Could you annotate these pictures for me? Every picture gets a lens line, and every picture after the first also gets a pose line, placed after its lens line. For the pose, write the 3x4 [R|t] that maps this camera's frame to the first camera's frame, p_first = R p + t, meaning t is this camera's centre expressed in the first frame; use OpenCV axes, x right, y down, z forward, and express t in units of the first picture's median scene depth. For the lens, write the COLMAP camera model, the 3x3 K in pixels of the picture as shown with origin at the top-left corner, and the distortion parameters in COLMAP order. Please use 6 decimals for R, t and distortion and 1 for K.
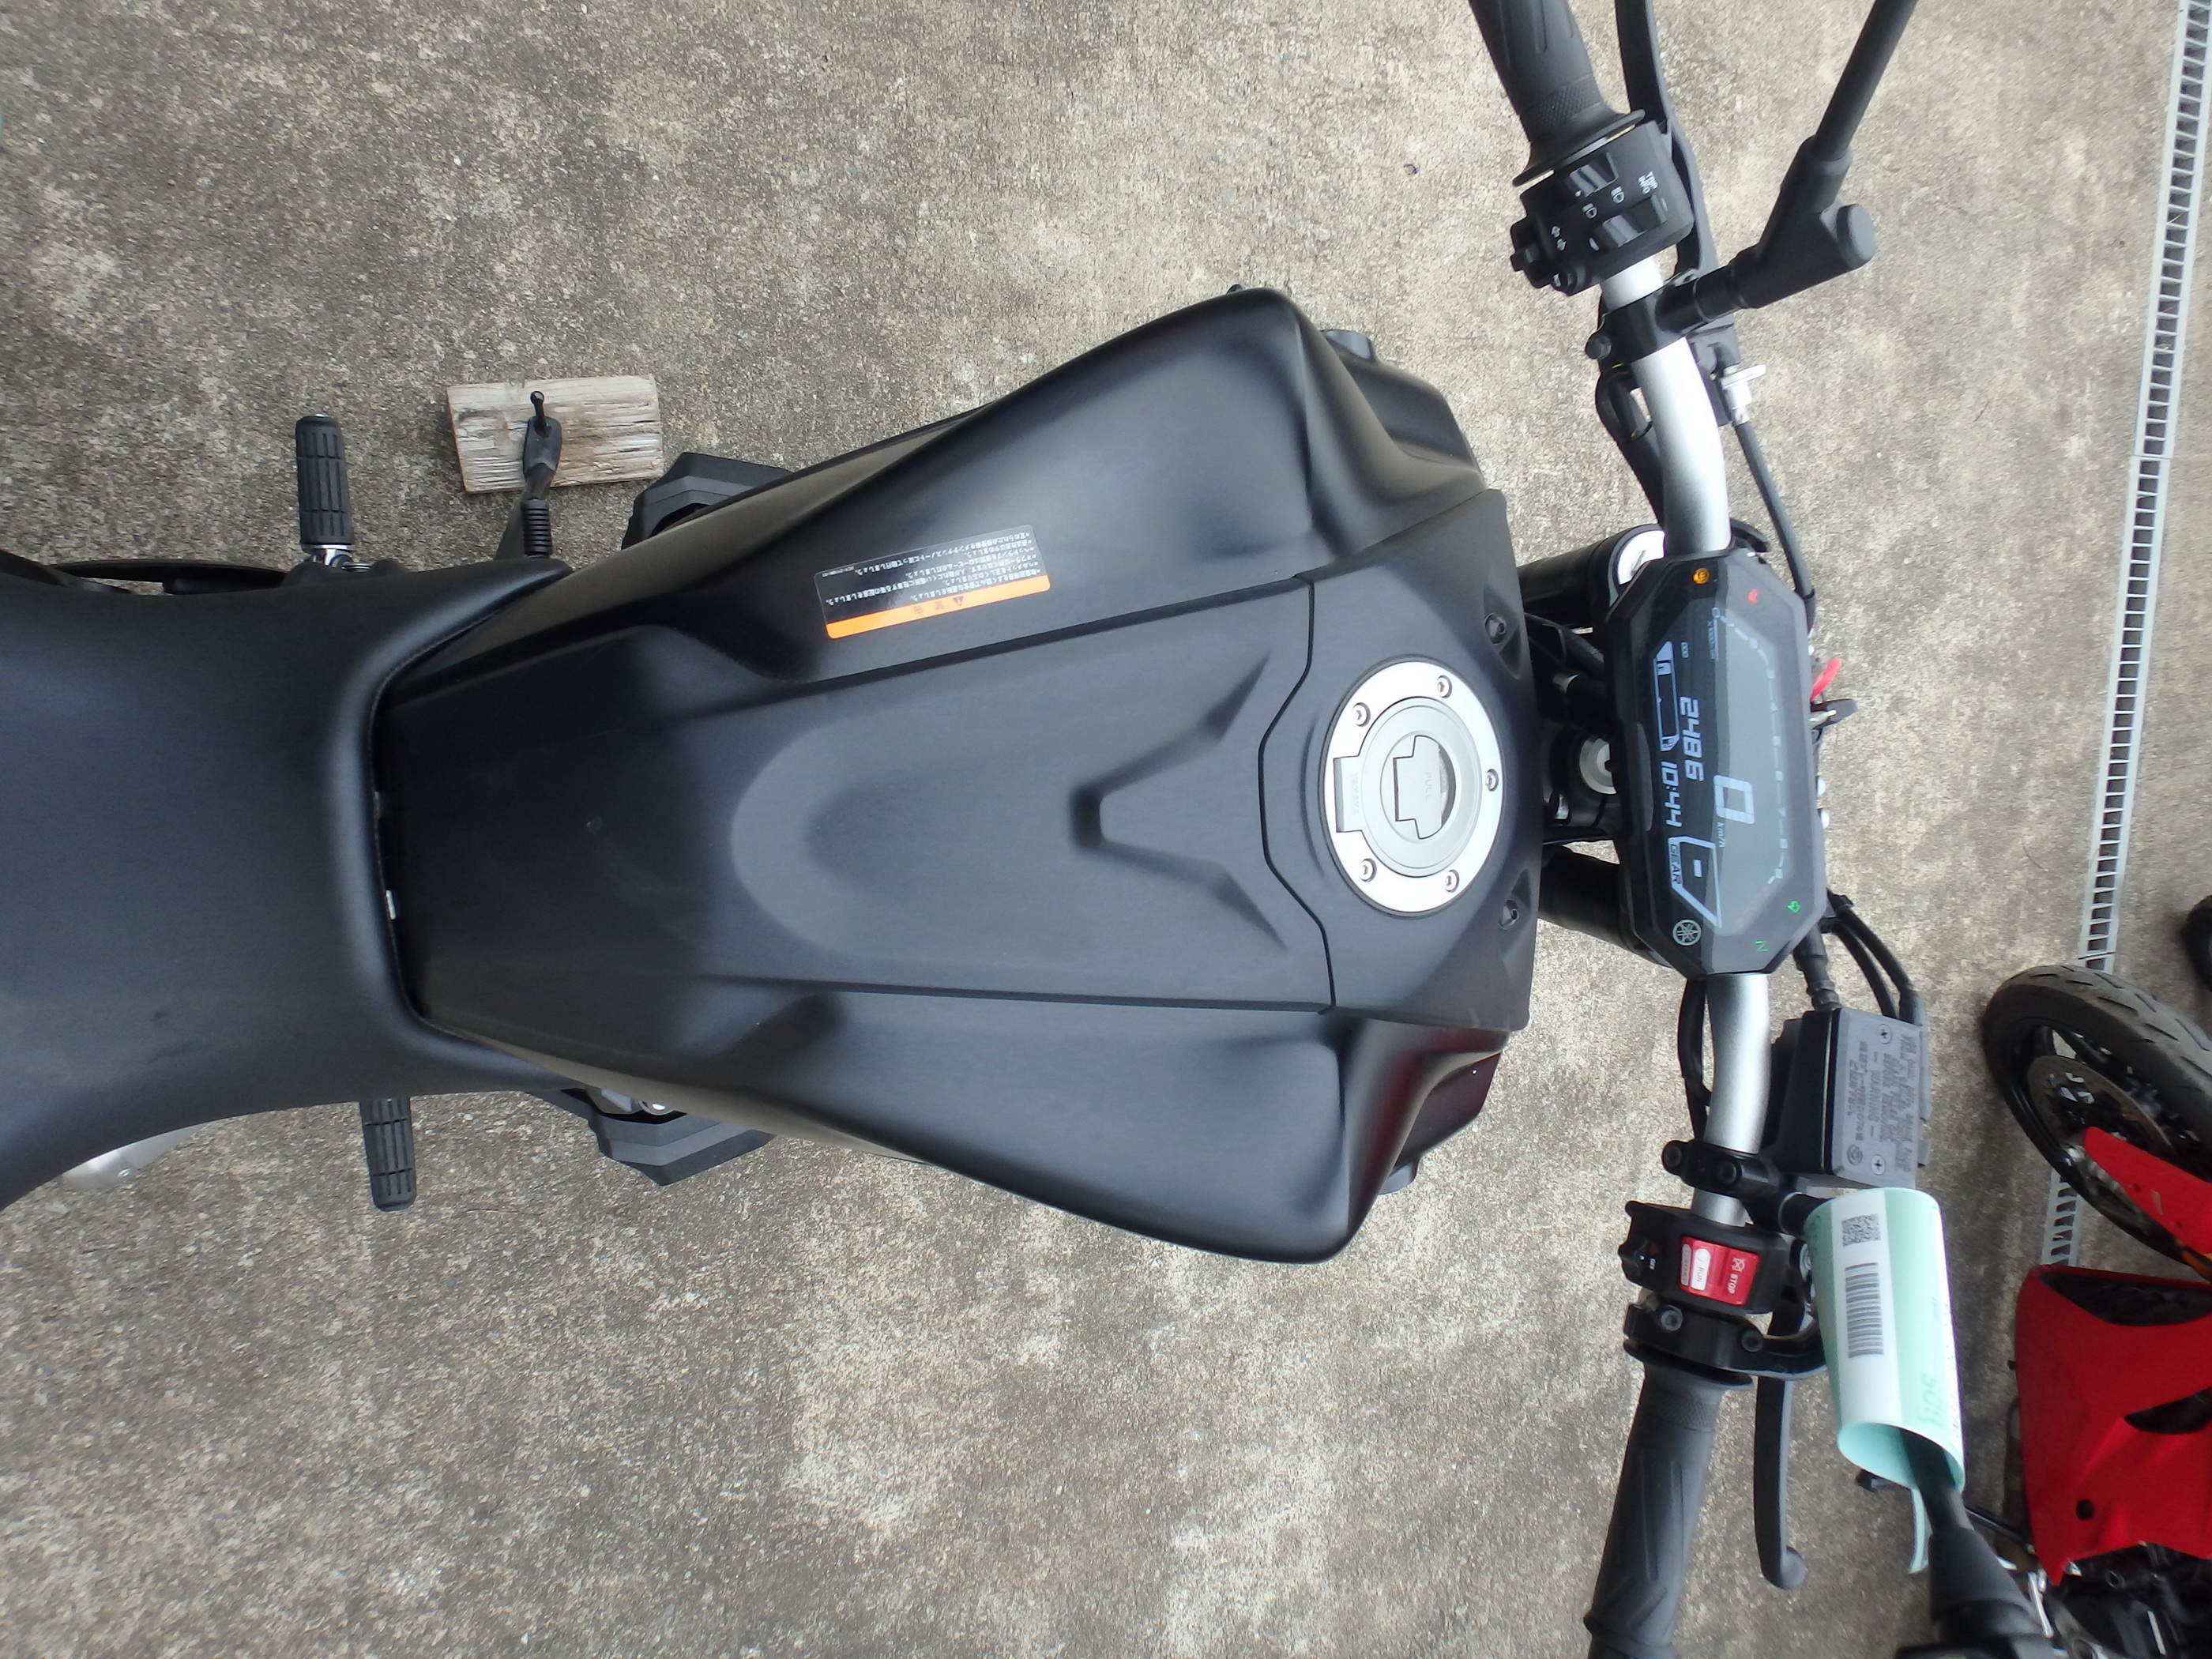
lens RADIAL K [[1386.2, 0, 1101.9], [0, 1386.2, 843.7], [0, 0, 1]] dist [-0.041890, 0.024857]
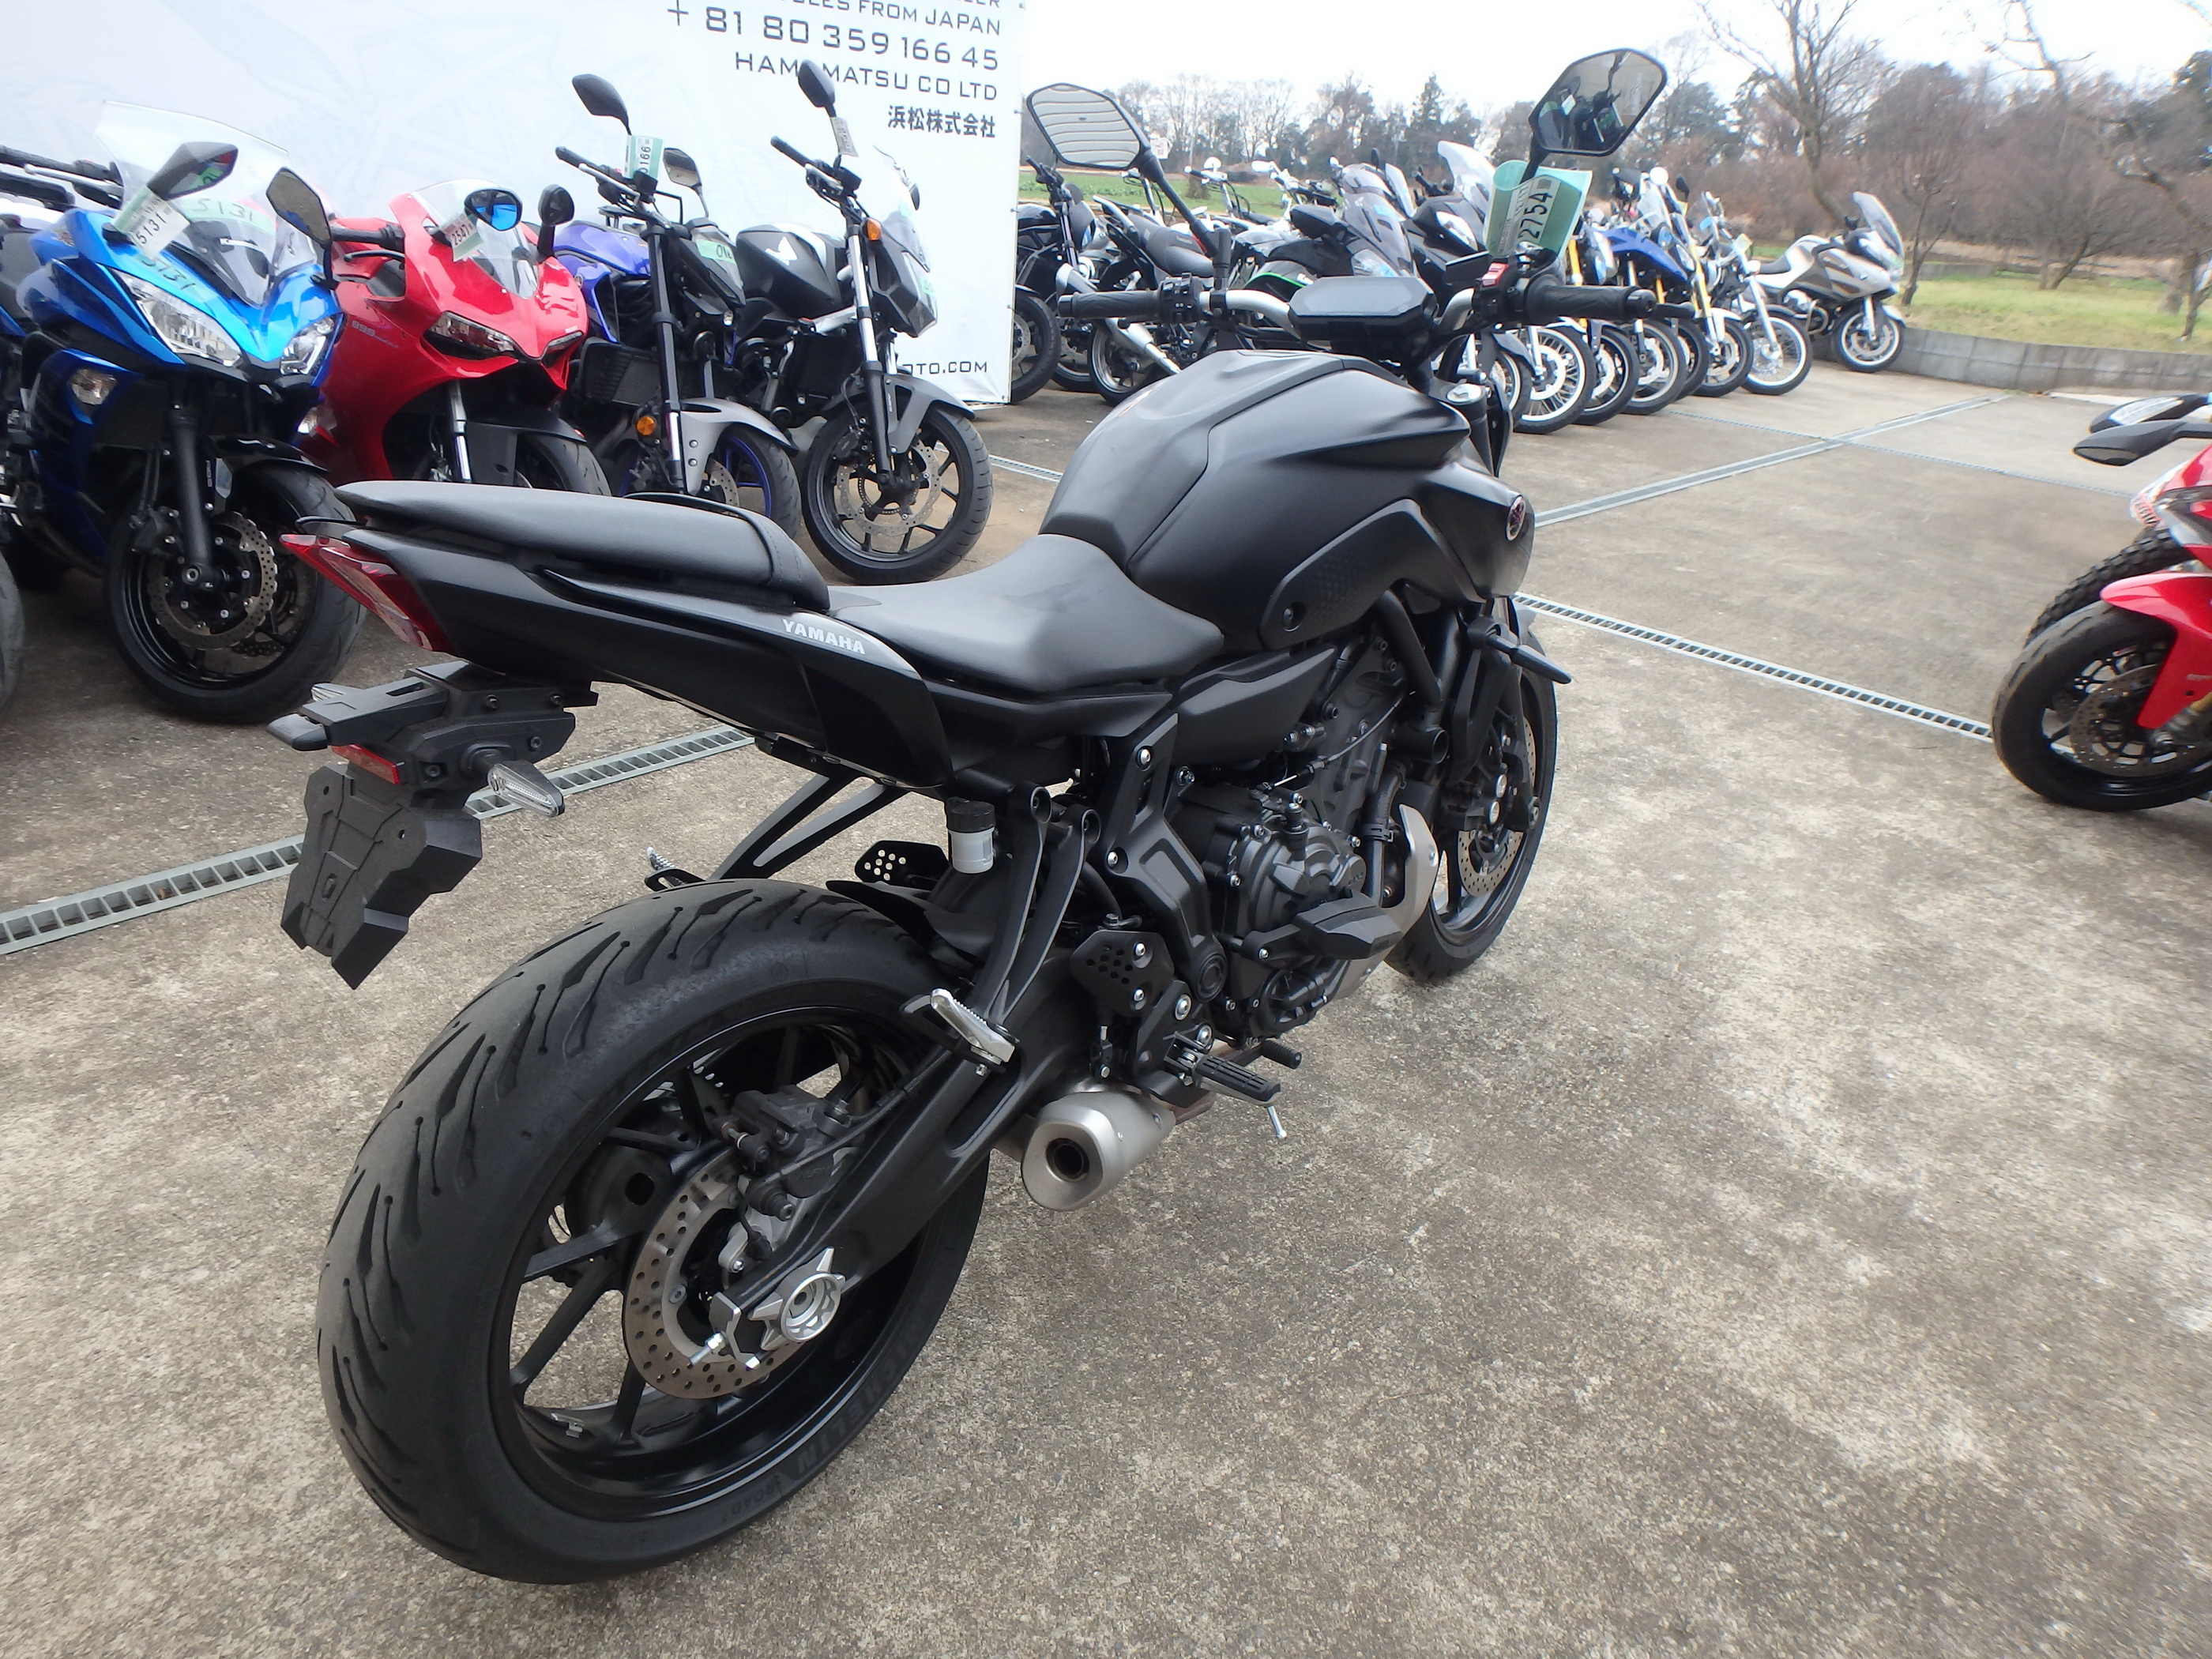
lens RADIAL K [[1362.4, 0, 1067.5], [0, 1362.4, 800.8], [0, 0, 1]] dist [-0.051191, 0.008000]
pose [[0.643096, -0.660833, 0.386946, -0.599776], [0.669865, 0.240587, -0.702424, 0.611192], [0.371090, 0.710928, 0.597389, -0.035921]]
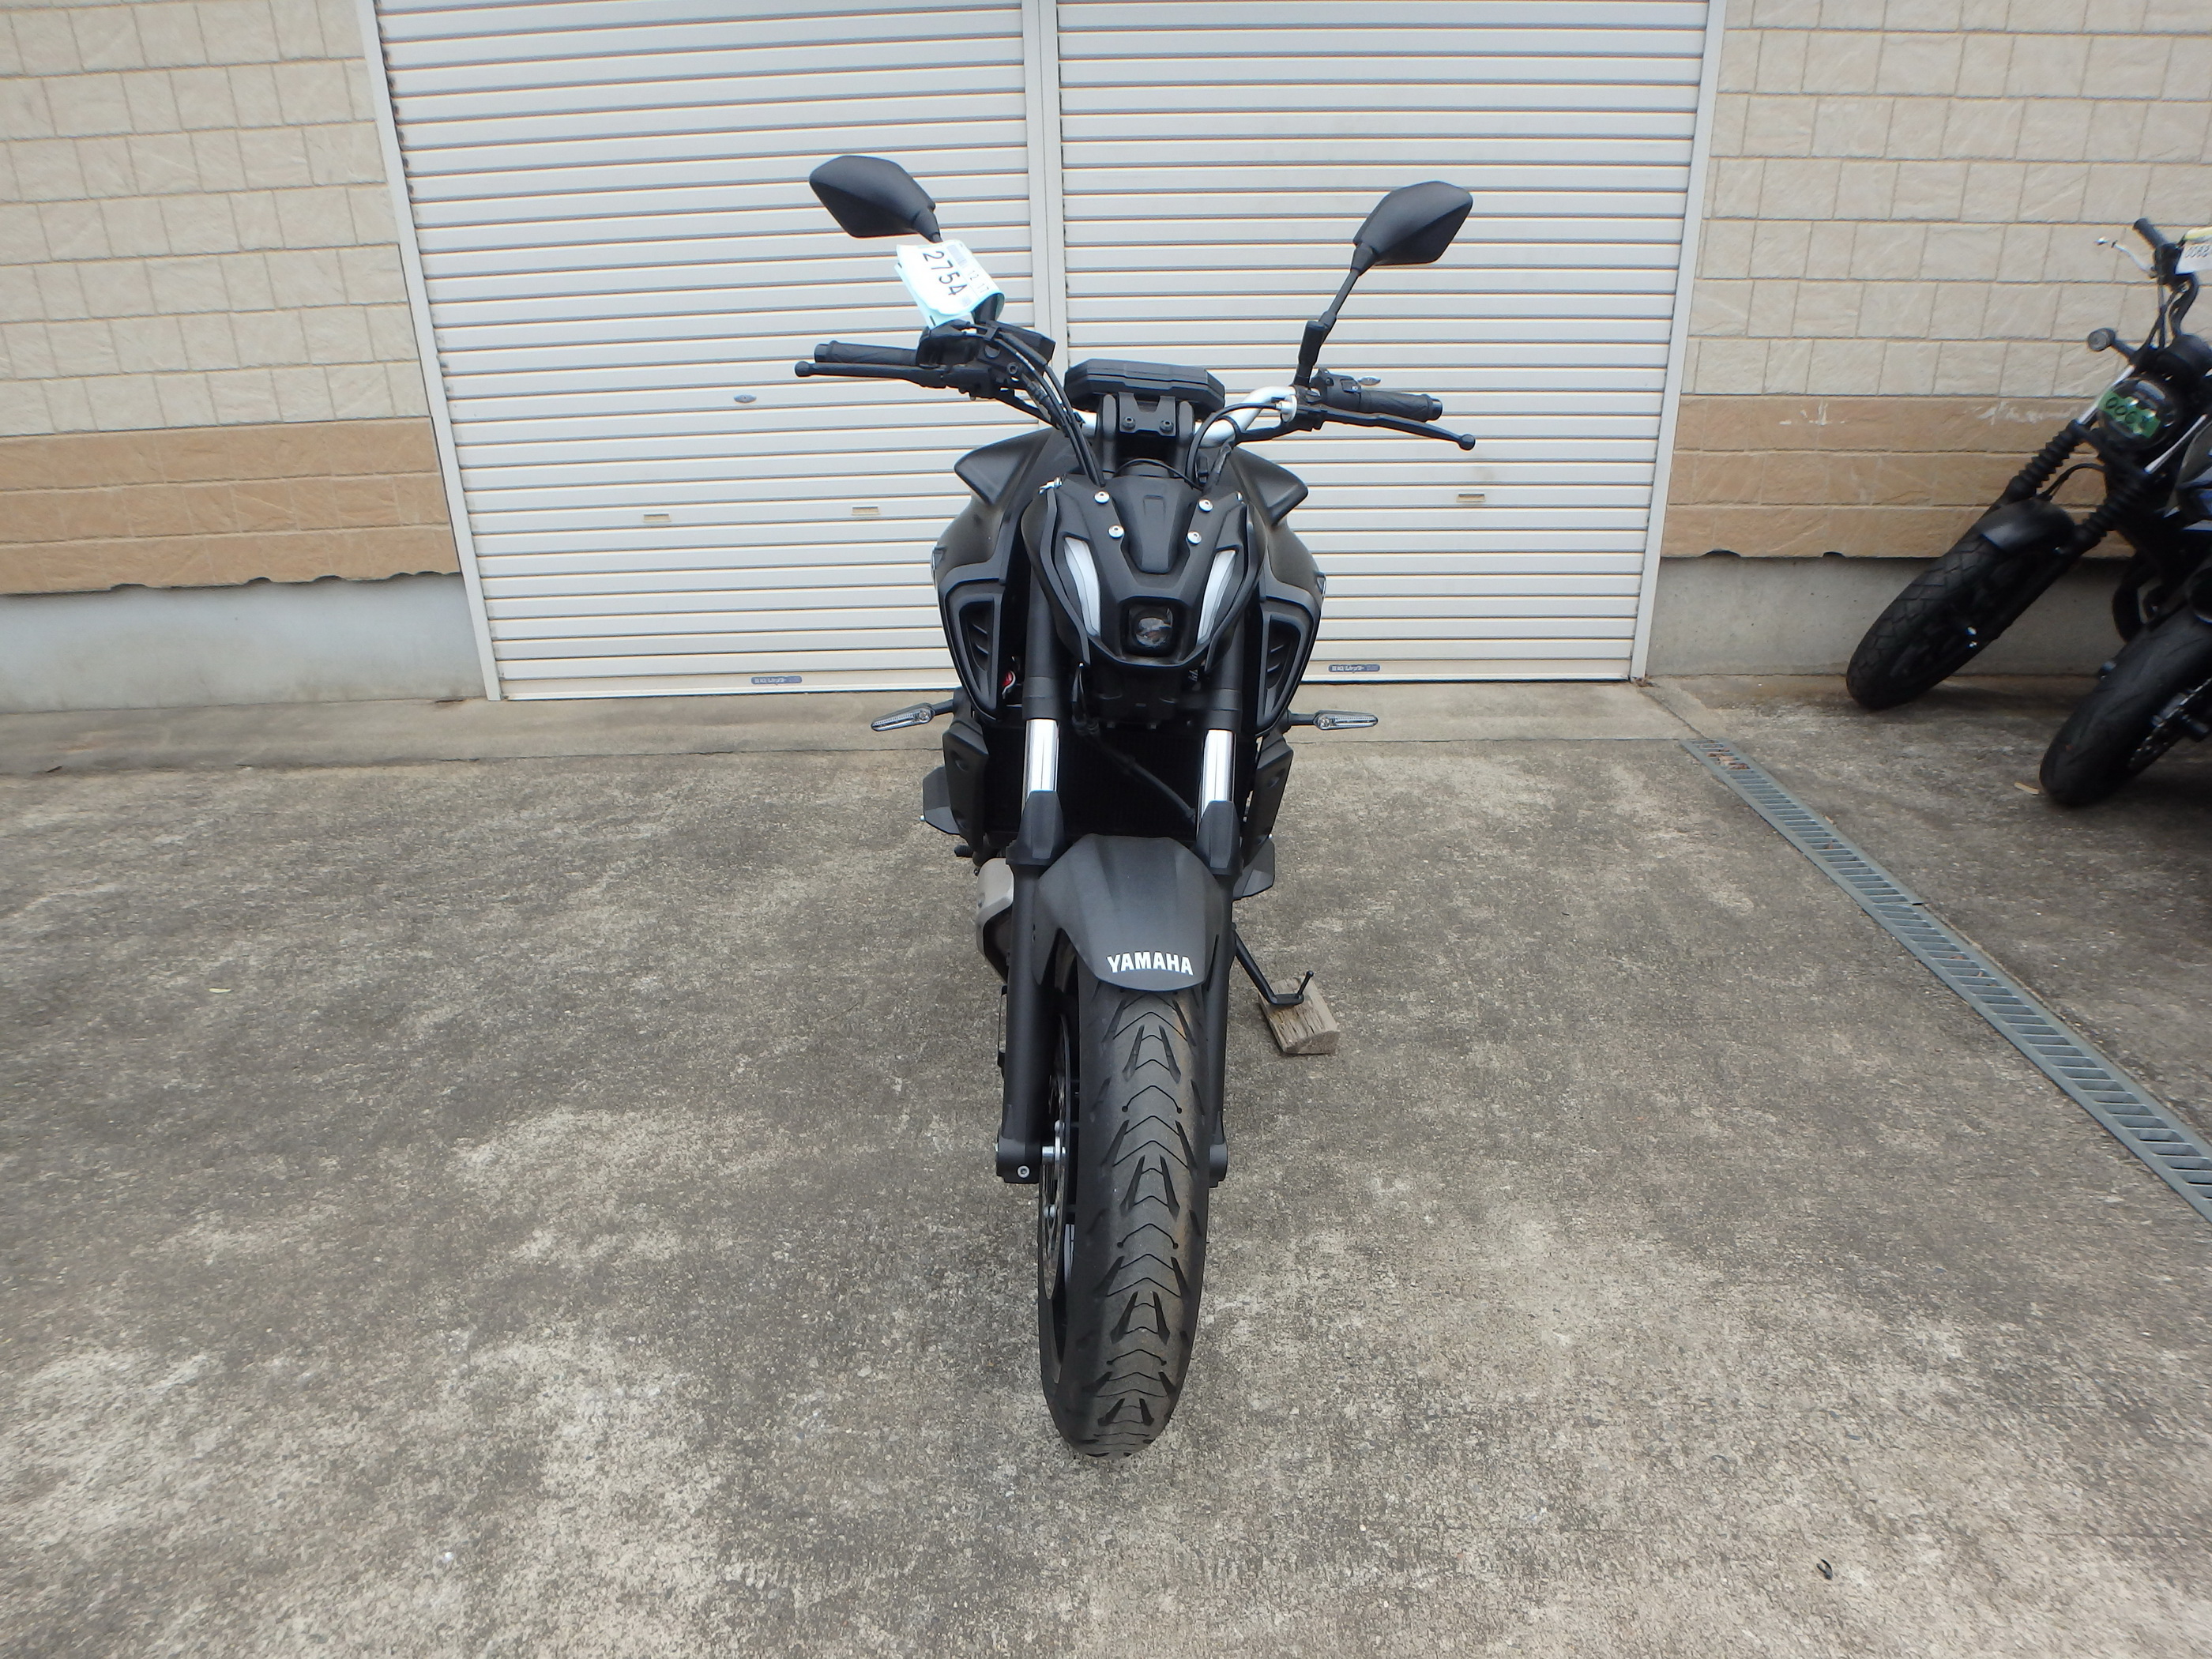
lens RADIAL K [[1436.6, 0, 1181.3], [0, 1436.6, 834.8], [0, 0, 1]] dist [-0.050240, 0.015872]
pose [[0.021357, -0.092065, -0.995524, 1.144124], [-0.992382, -0.122795, -0.009933, -0.080241], [-0.121331, 0.988153, -0.093986, 0.775688]]
